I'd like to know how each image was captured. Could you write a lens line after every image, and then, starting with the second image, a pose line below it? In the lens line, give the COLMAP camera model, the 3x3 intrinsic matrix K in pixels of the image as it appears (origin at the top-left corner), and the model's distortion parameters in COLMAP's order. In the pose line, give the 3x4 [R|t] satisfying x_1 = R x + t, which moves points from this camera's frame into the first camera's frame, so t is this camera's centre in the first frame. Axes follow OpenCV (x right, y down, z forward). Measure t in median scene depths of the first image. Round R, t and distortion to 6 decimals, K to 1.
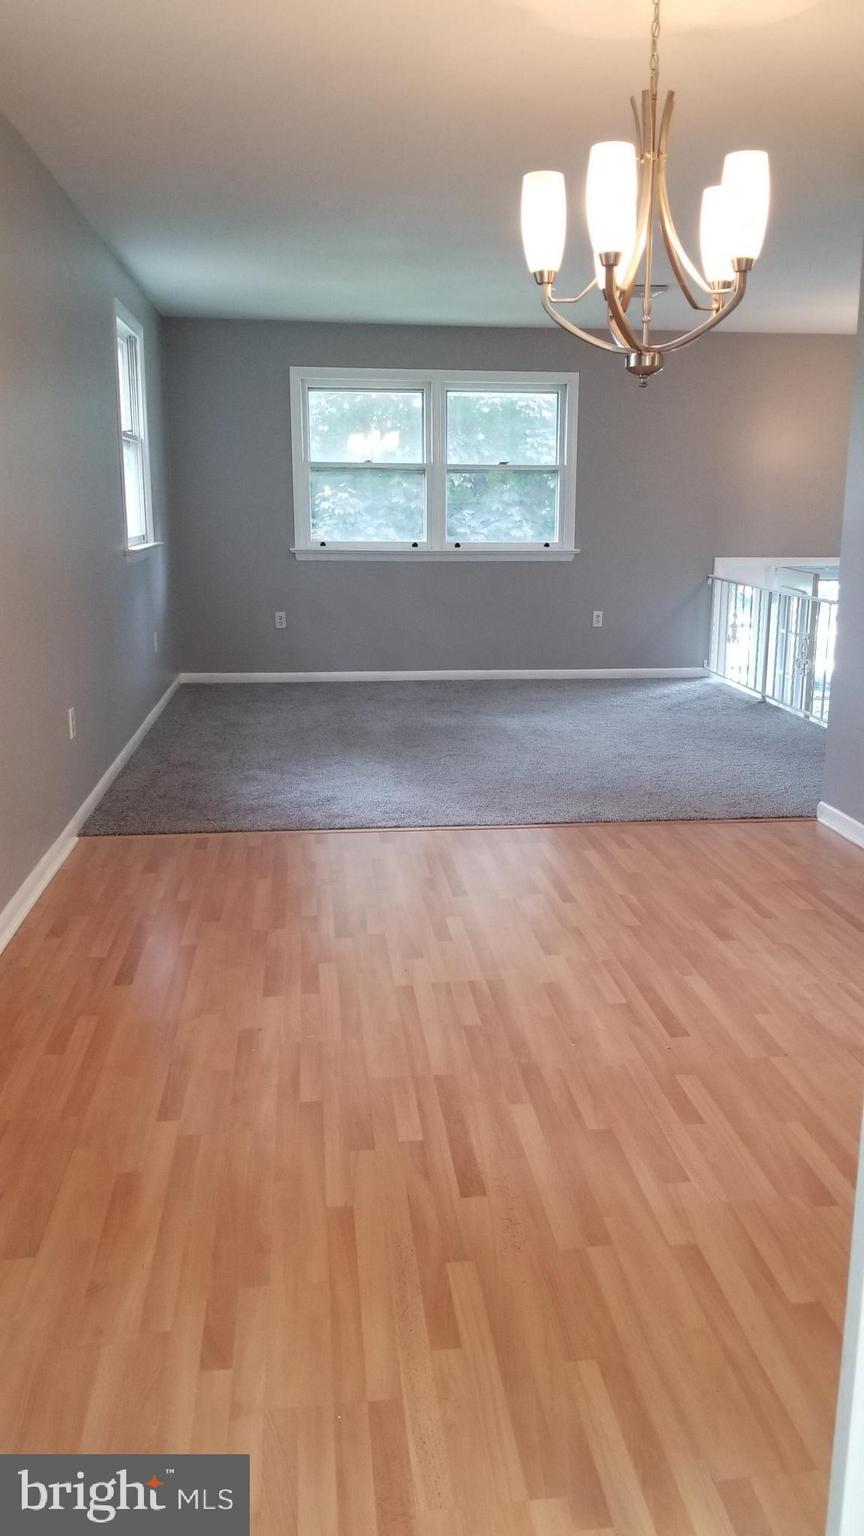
lens RADIAL K [[1212.4, 0, 438.3], [0, 1212.4, 750.3], [0, 0, 1]] dist [0.063390, -0.005706]
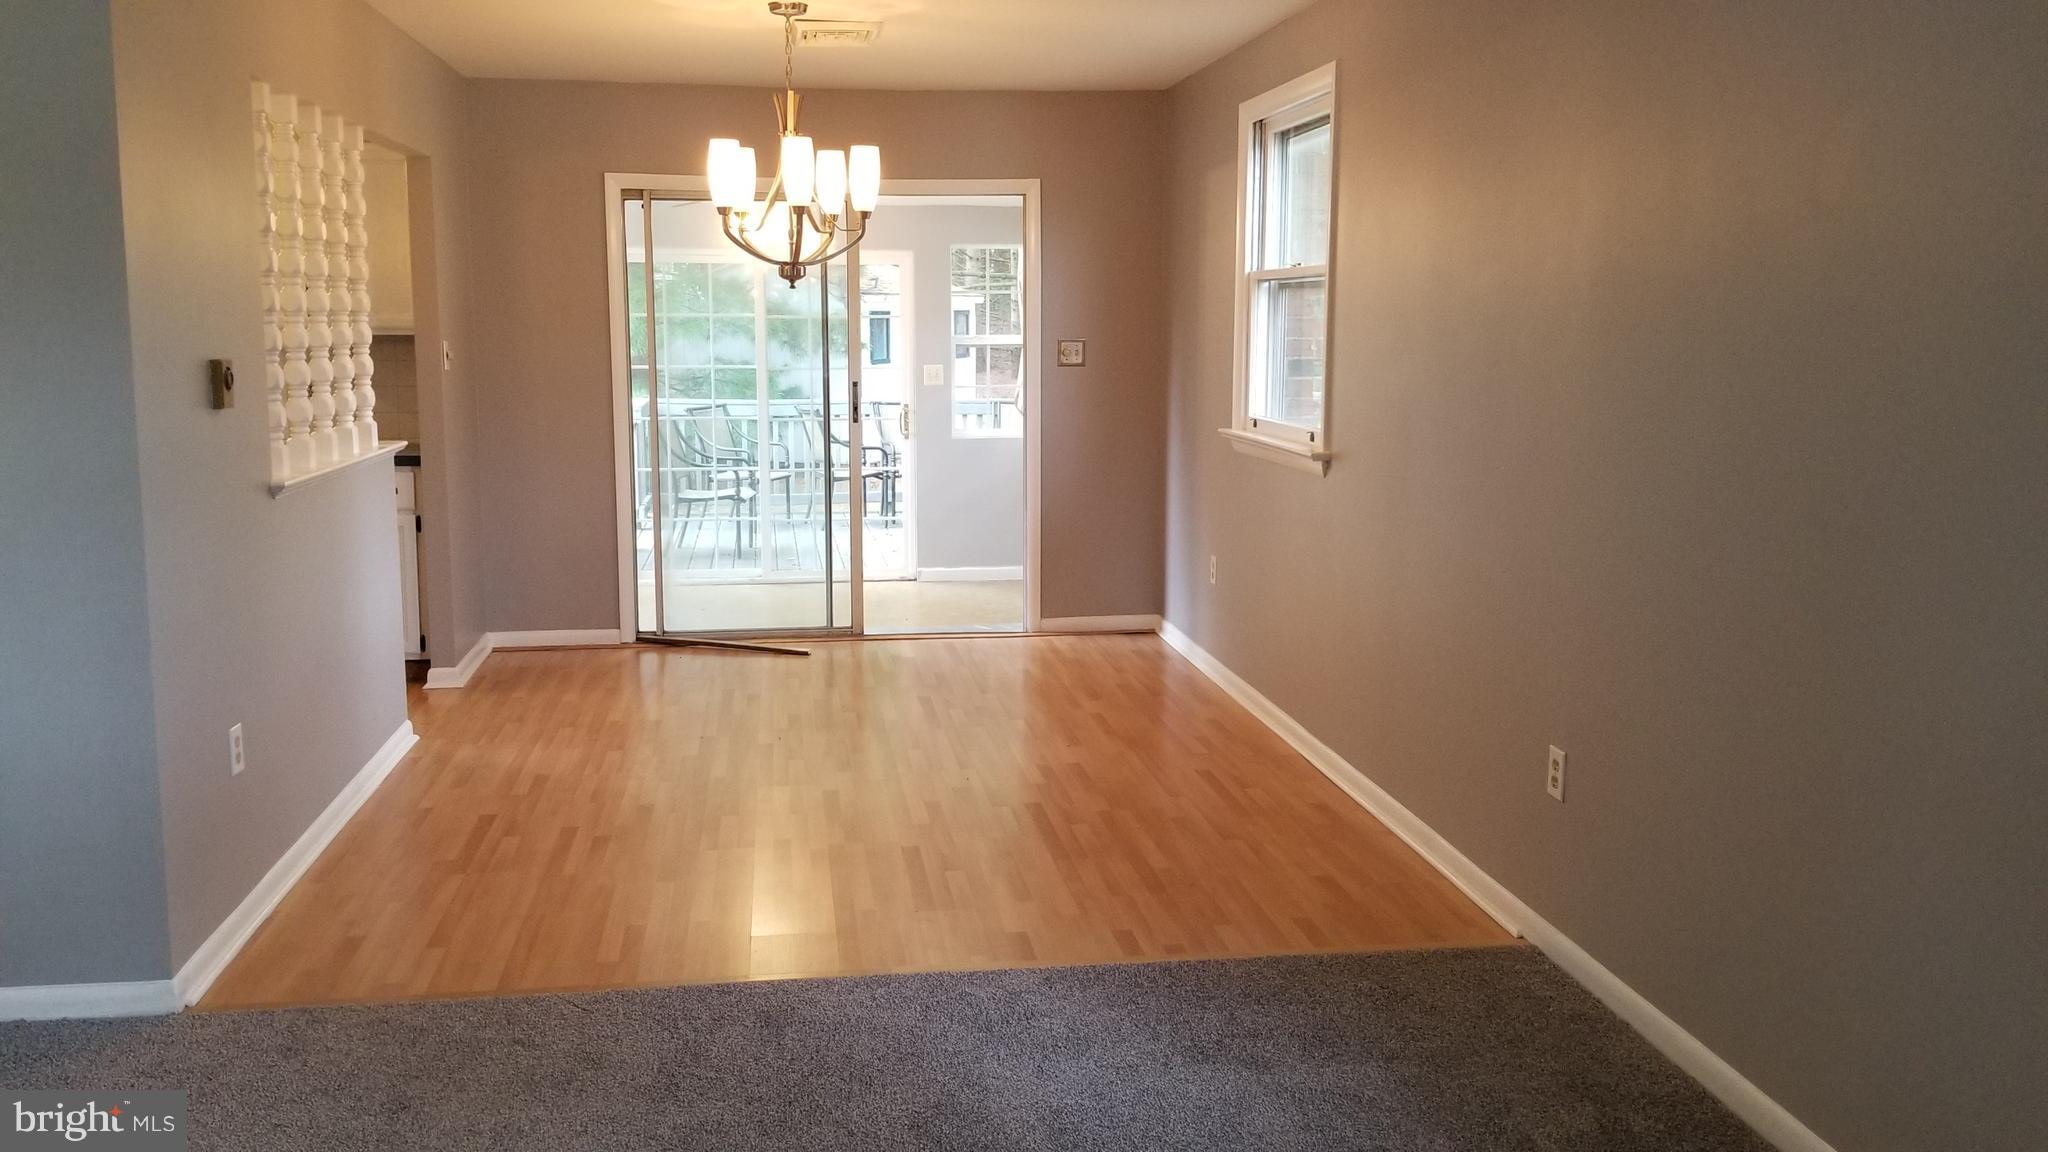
lens RADIAL K [[1616.5, 0, 1021.1], [0, 1616.5, 520.7], [0, 0, 1]] dist [0.063390, -0.005706]
pose [[-0.999031, -0.004893, -0.043731, -0.008576], [-0.018760, 0.946321, 0.322684, -0.479277], [0.039805, 0.323192, -0.945496, 2.102475]]
